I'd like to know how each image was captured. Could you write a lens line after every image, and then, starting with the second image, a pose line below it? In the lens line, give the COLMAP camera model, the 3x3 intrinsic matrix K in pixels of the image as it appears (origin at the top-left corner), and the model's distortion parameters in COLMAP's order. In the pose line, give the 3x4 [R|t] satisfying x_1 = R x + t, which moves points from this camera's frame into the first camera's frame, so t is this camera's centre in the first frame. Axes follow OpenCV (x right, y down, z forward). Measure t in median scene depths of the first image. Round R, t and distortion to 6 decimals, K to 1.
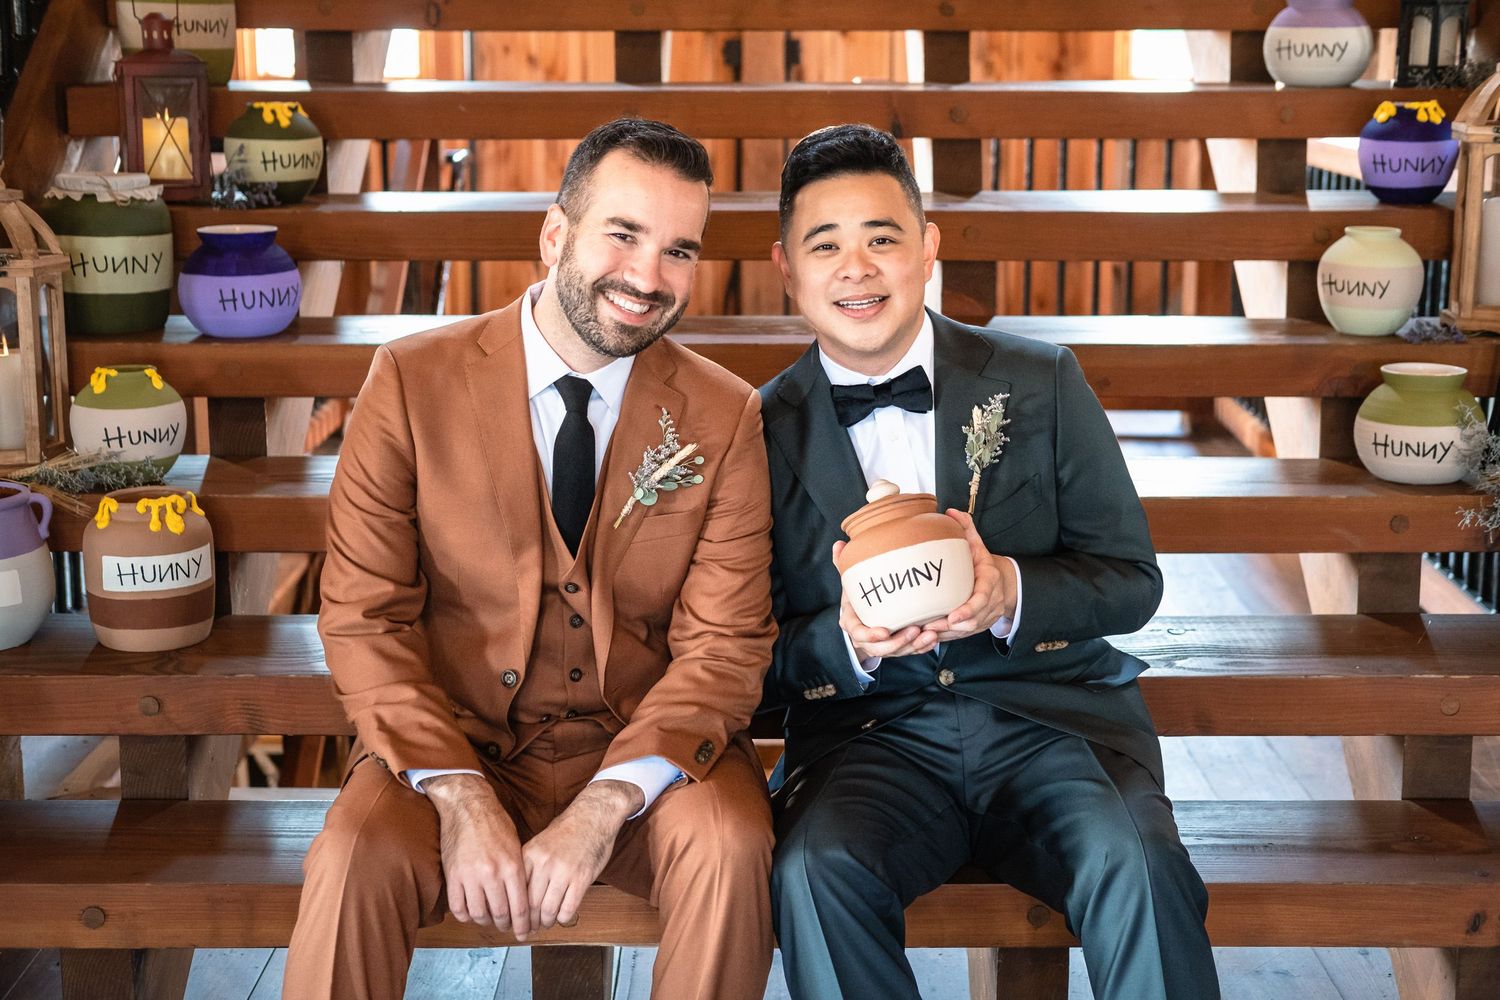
lens RADIAL K [[2298.9, 0, 753.2], [0, 2298.9, 550.4], [0, 0, 1]] dist [-0.166630, 1.087977]
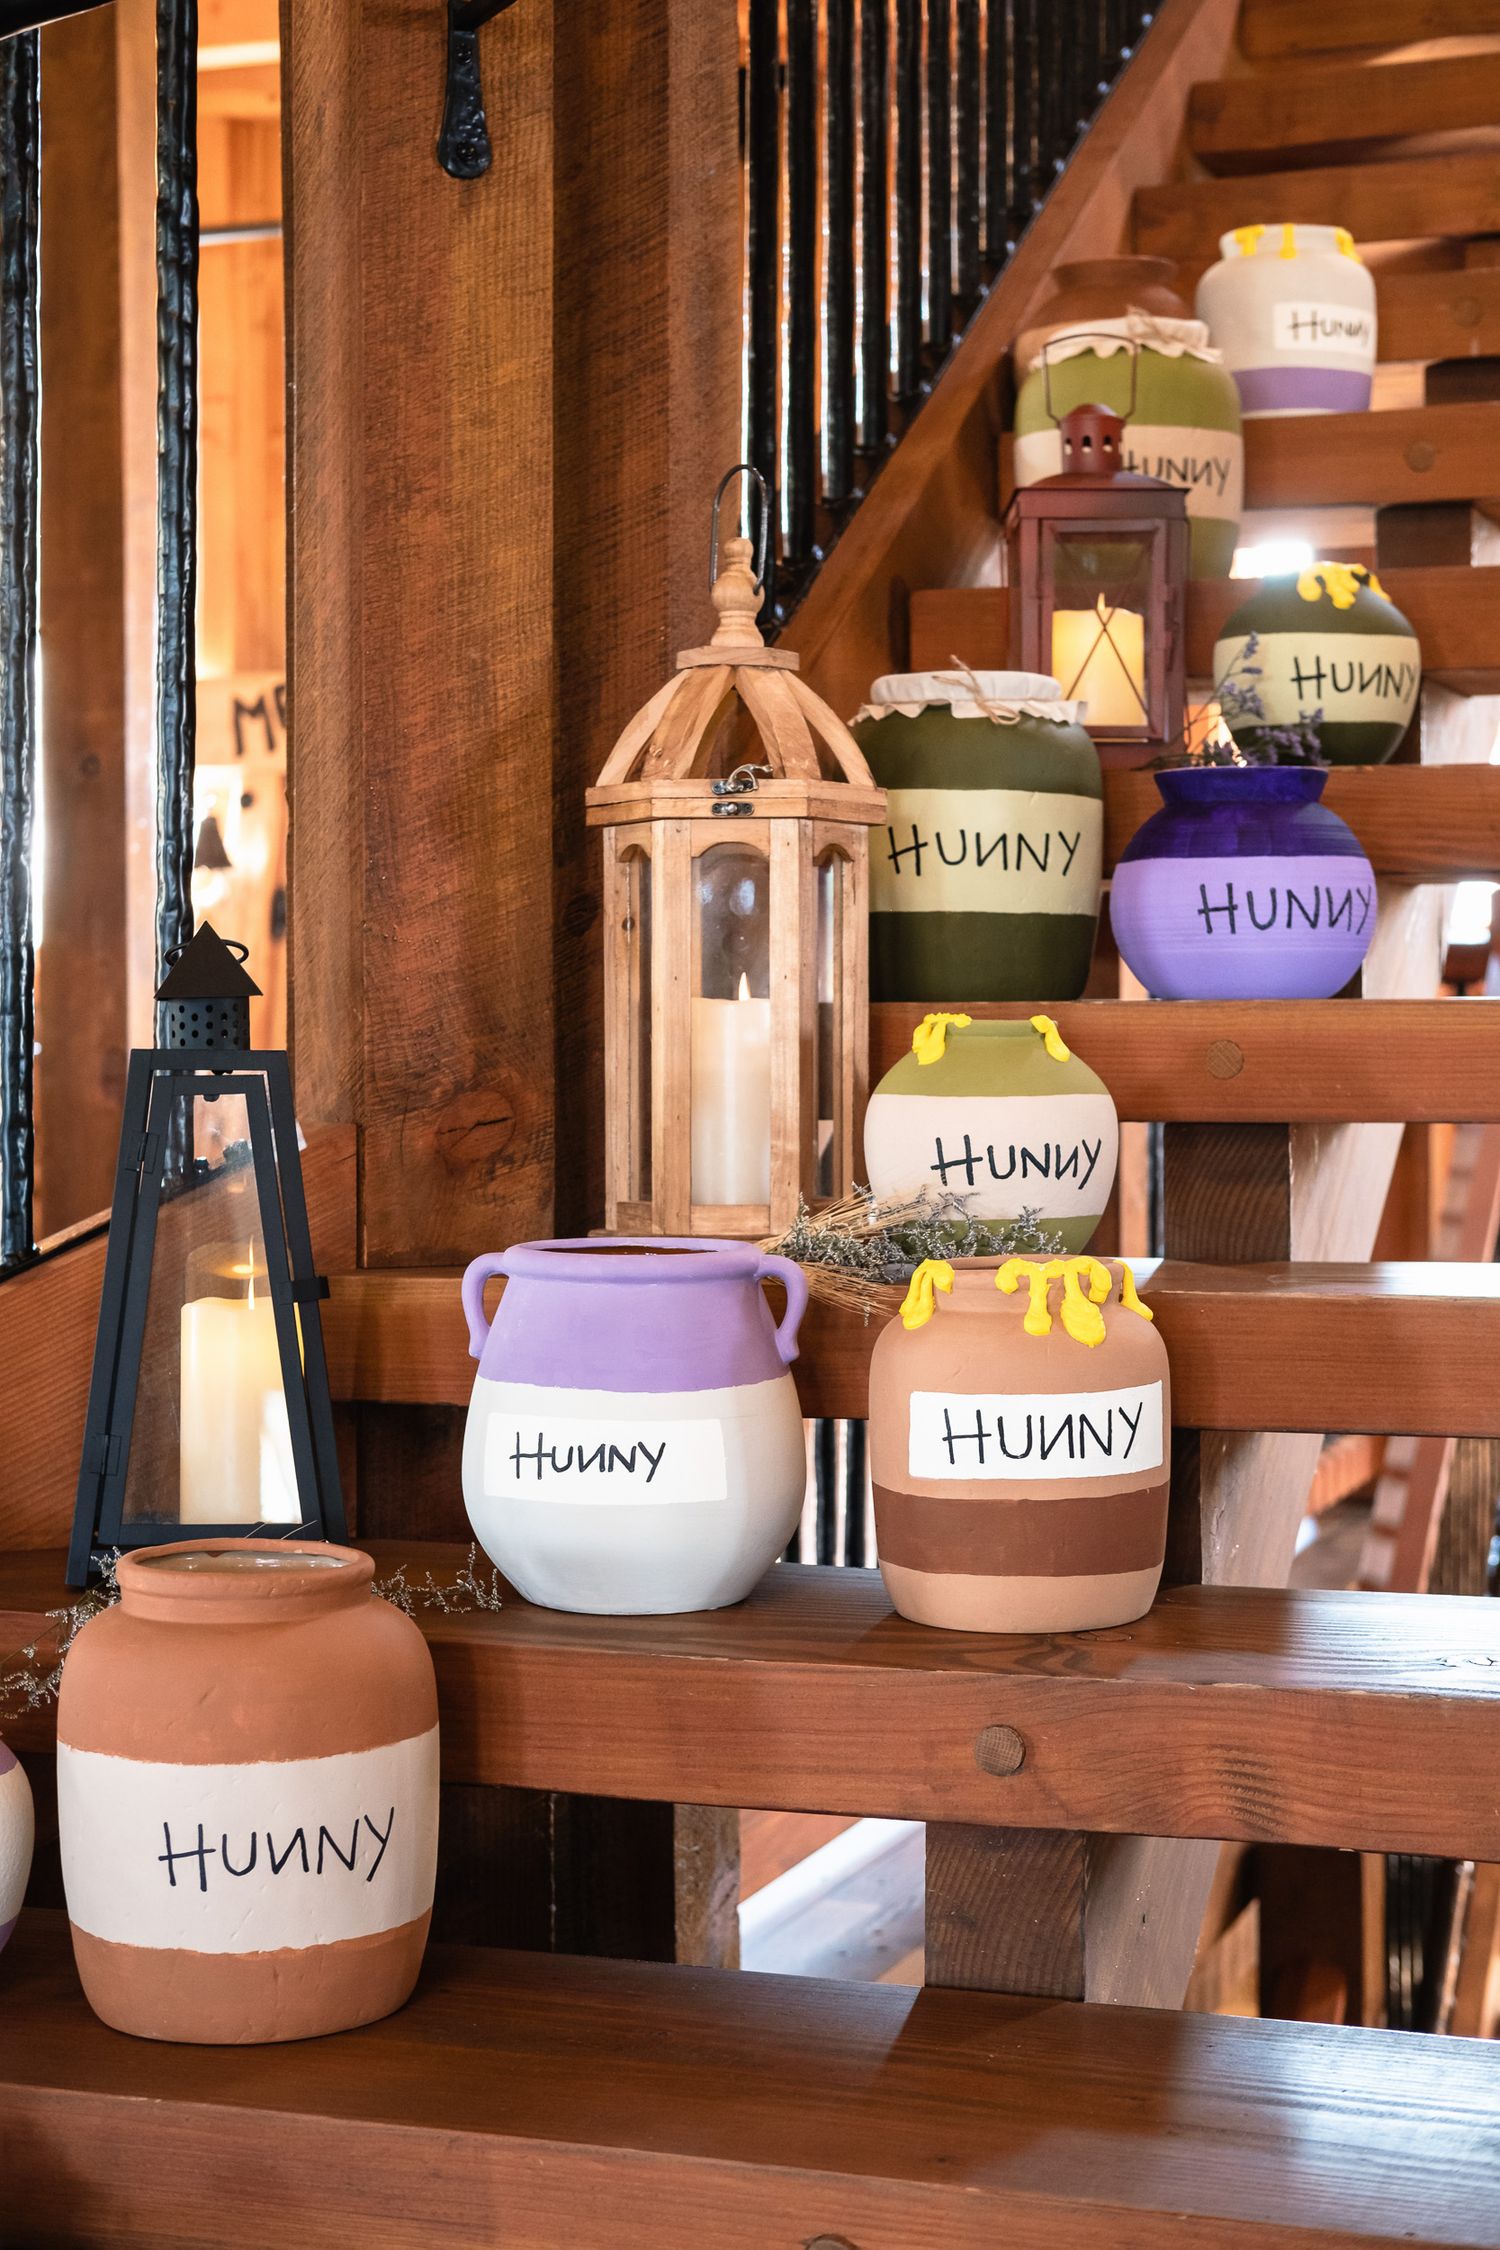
lens RADIAL K [[3654.4, 0, 748.2], [0, 3654.4, 1126.0], [0, 0, 1]] dist [-0.239147, 2.458368]
pose [[0.942755, 0.000967, -0.333484, -0.083468], [-0.061221, 0.983503, -0.170217, 0.065521], [0.327818, 0.180889, 0.927262, 0.334681]]
